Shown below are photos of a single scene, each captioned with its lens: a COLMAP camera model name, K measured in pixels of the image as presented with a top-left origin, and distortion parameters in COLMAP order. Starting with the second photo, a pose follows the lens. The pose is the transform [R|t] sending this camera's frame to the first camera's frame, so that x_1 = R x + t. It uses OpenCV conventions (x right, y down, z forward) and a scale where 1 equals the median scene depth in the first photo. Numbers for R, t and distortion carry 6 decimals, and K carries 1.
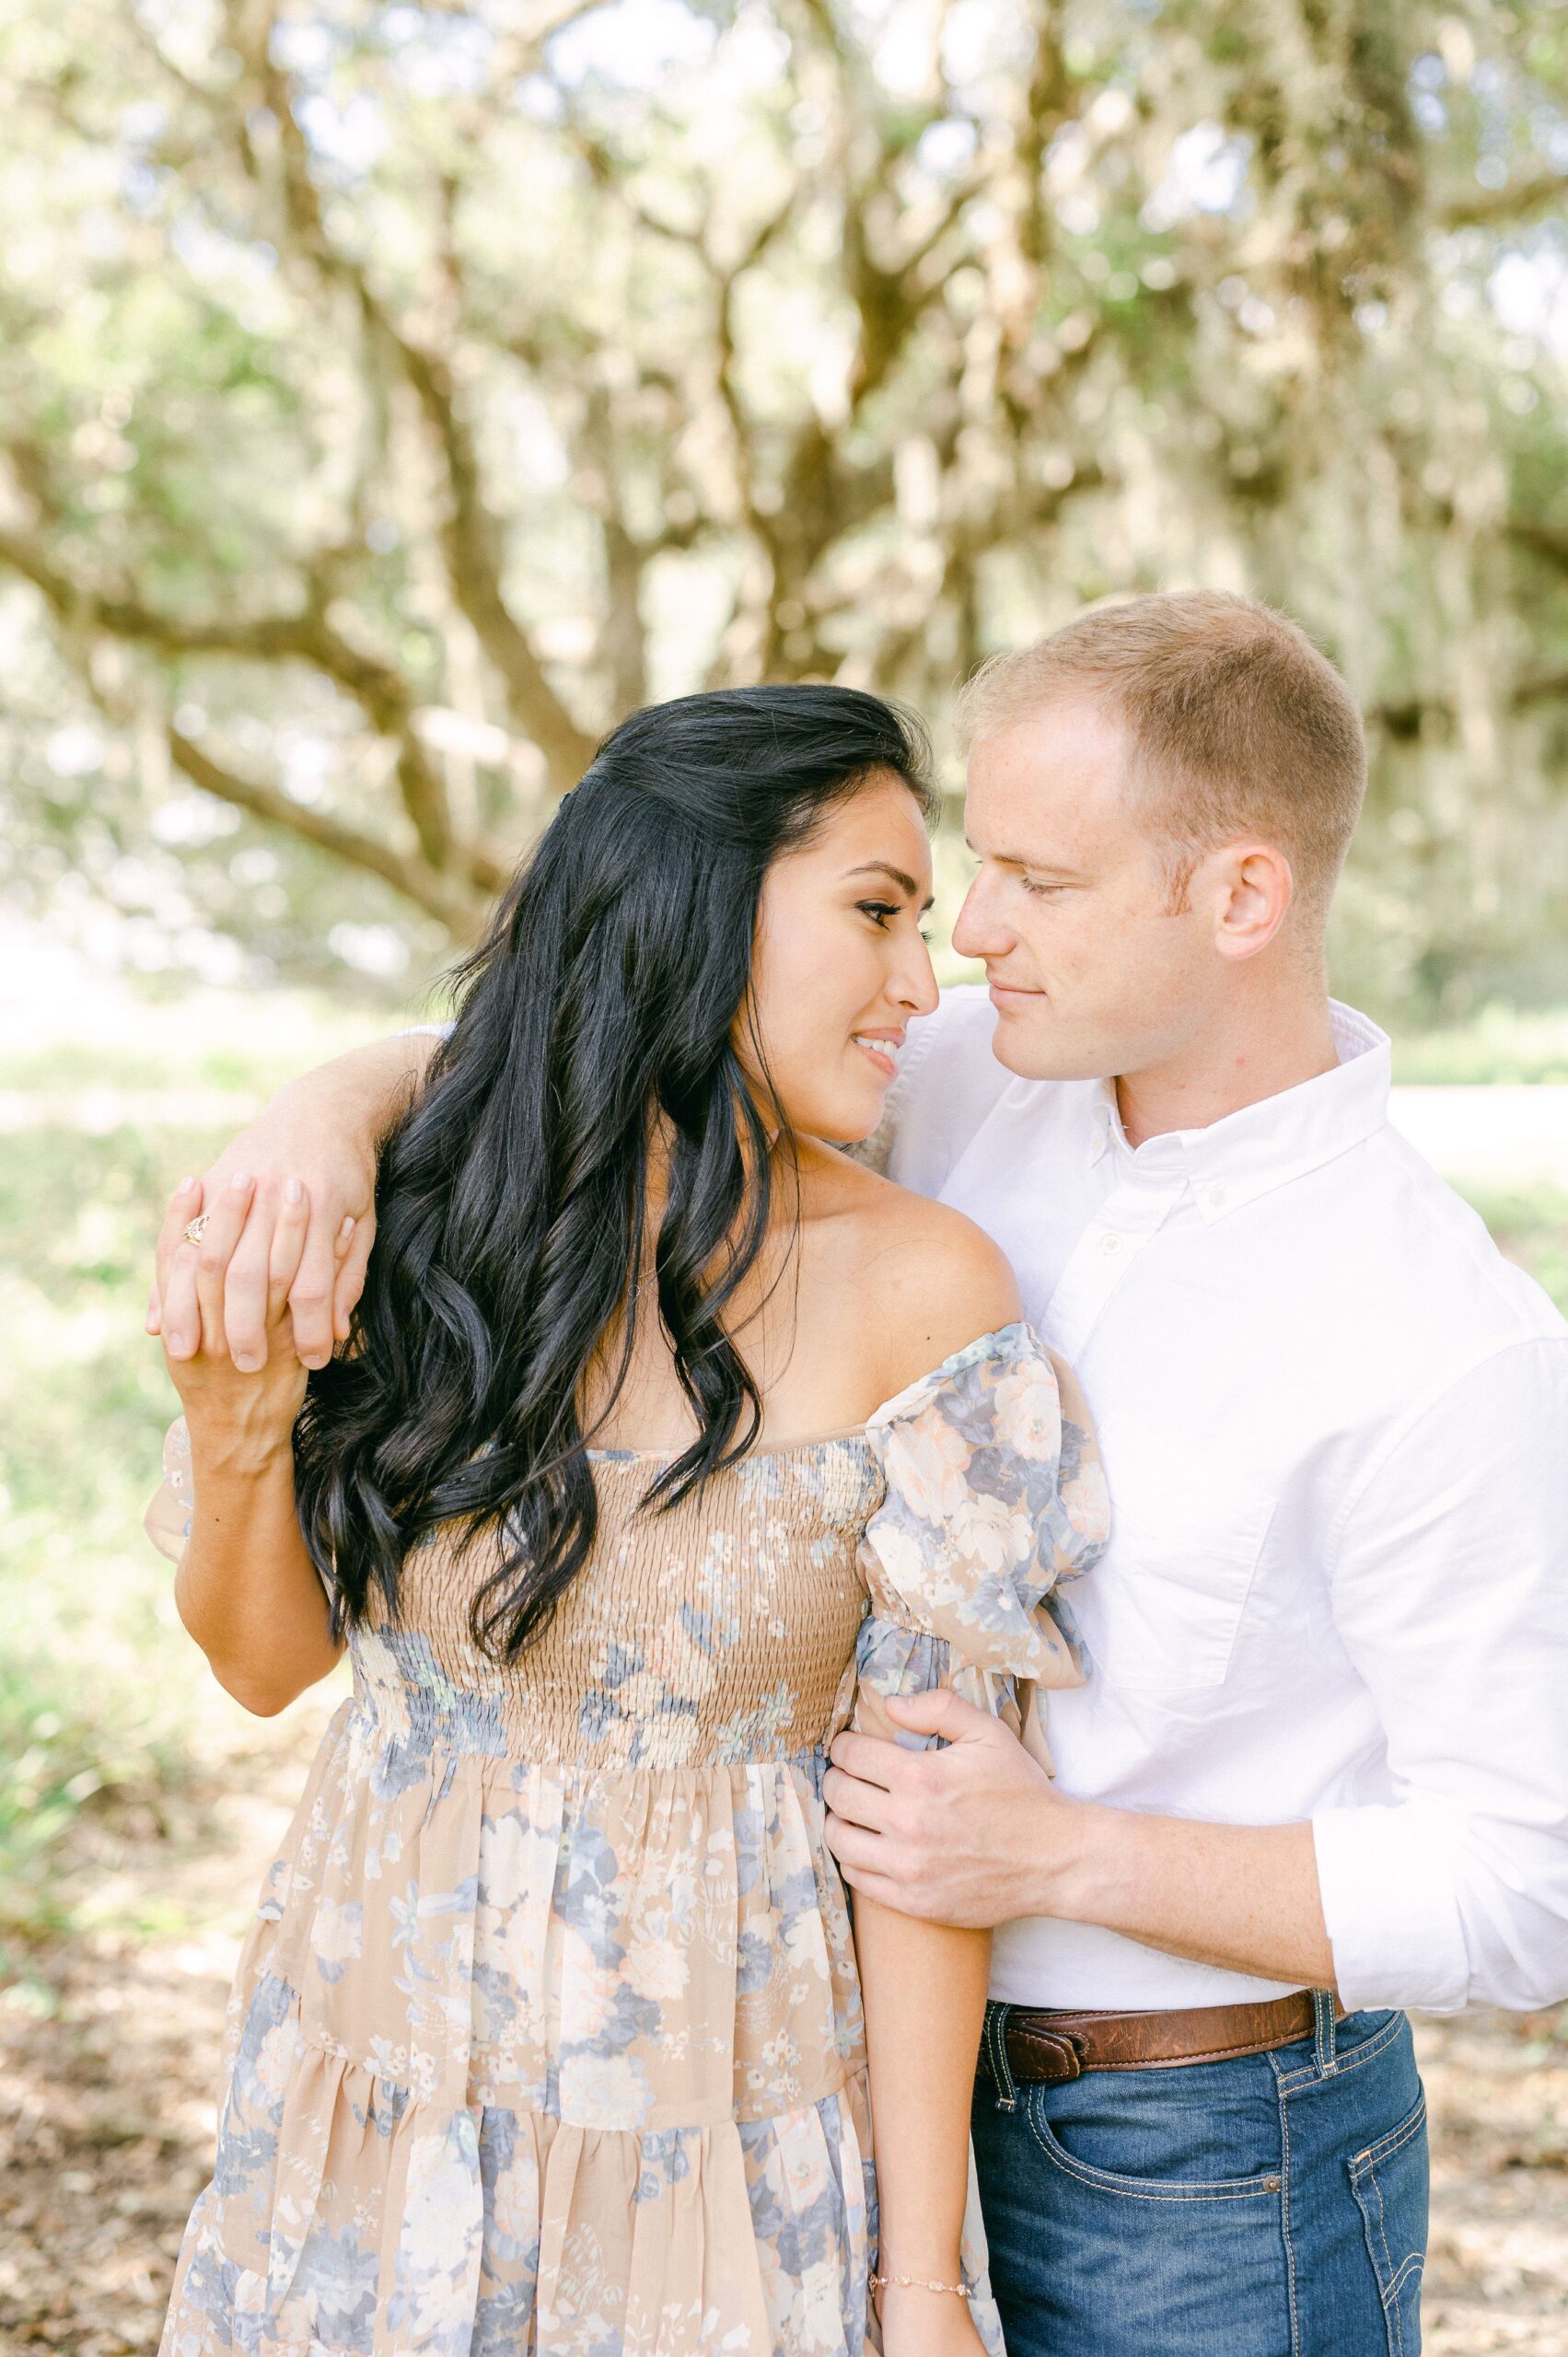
lens RADIAL K [[3155.7, 0, 735.1], [0, 3155.7, 1205.2], [0, 0, 1]] dist [-0.017731, 0.000000]
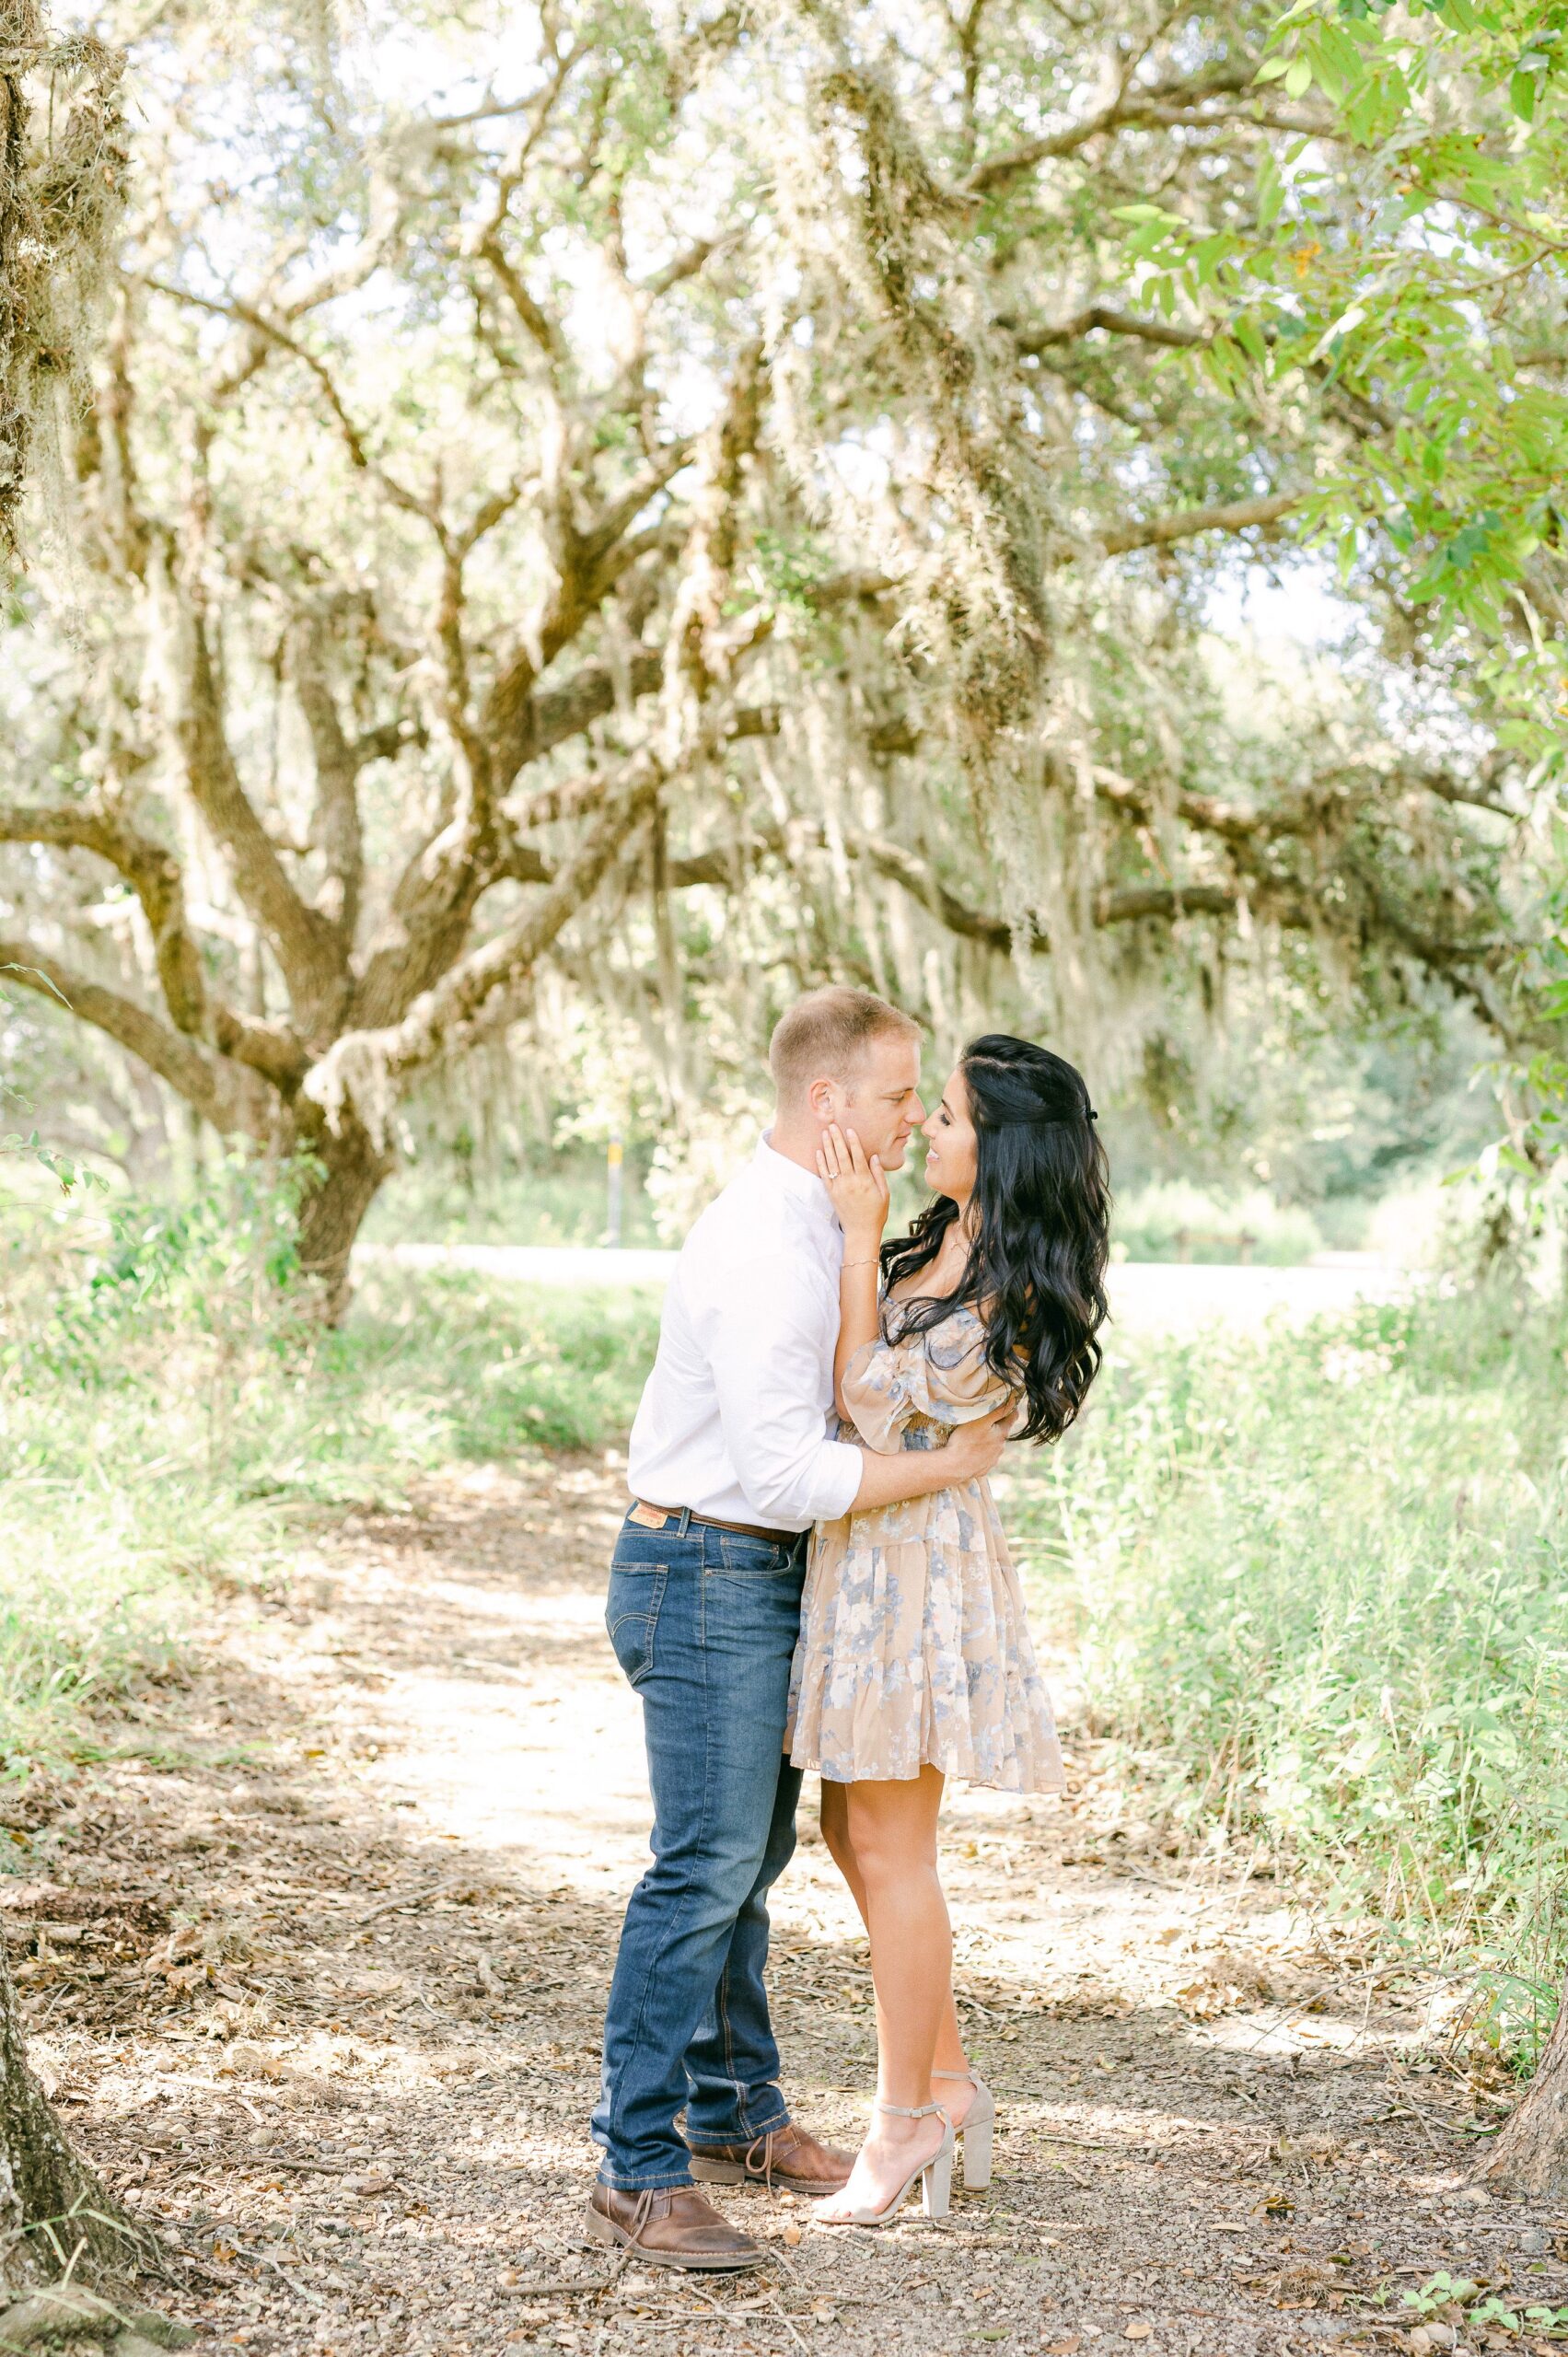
lens RADIAL K [[3155.7, 0, 765.4], [0, 3155.7, 1195.9], [0, 0, 1]] dist [-0.017731, 0.000000]
pose [[0.989486, 0.032856, 0.140849, -0.044791], [-0.025447, 0.998212, -0.054083, 0.014406], [-0.142374, 0.049930, 0.988553, -0.174930]]
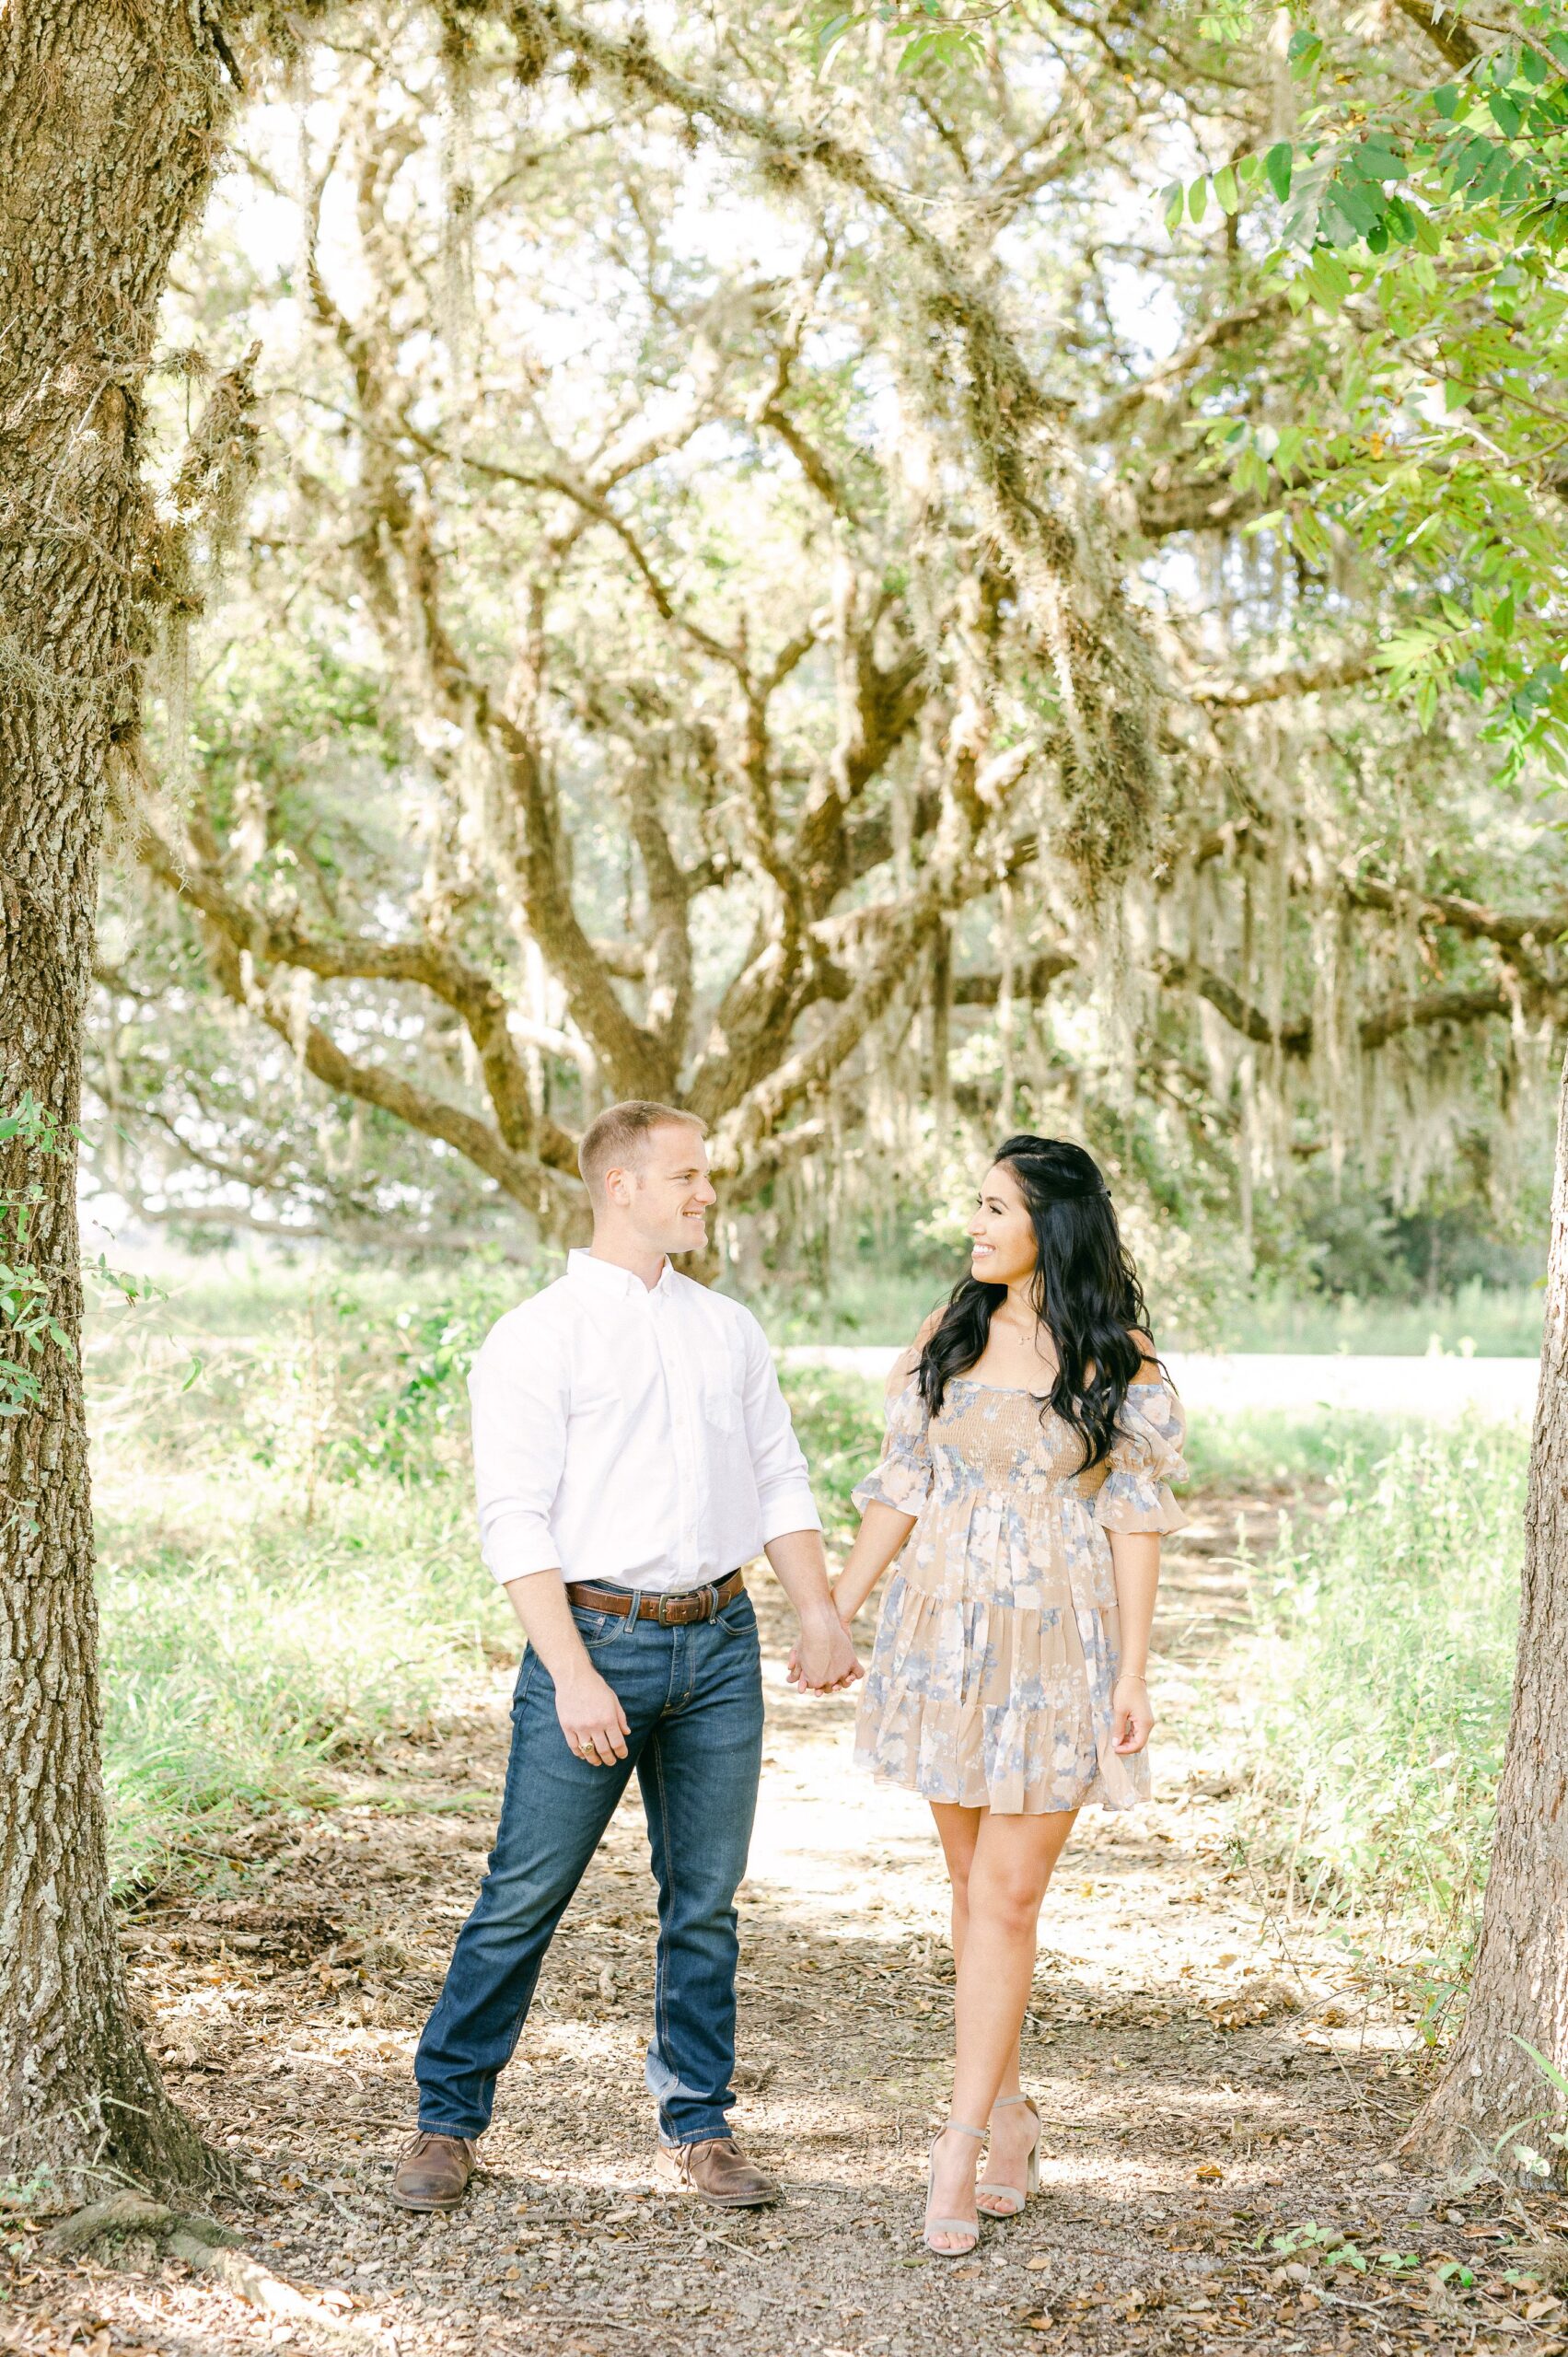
lens RADIAL K [[3155.7, 0, 827.6], [0, 3155.7, 1178.6], [0, 0, 1]] dist [-0.017731, 0.000000]
pose [[0.999497, 0.023648, 0.021118, 0.001798], [-0.021682, 0.995804, -0.088906, 0.016489], [-0.023132, 0.088403, 0.995816, -0.237034]]
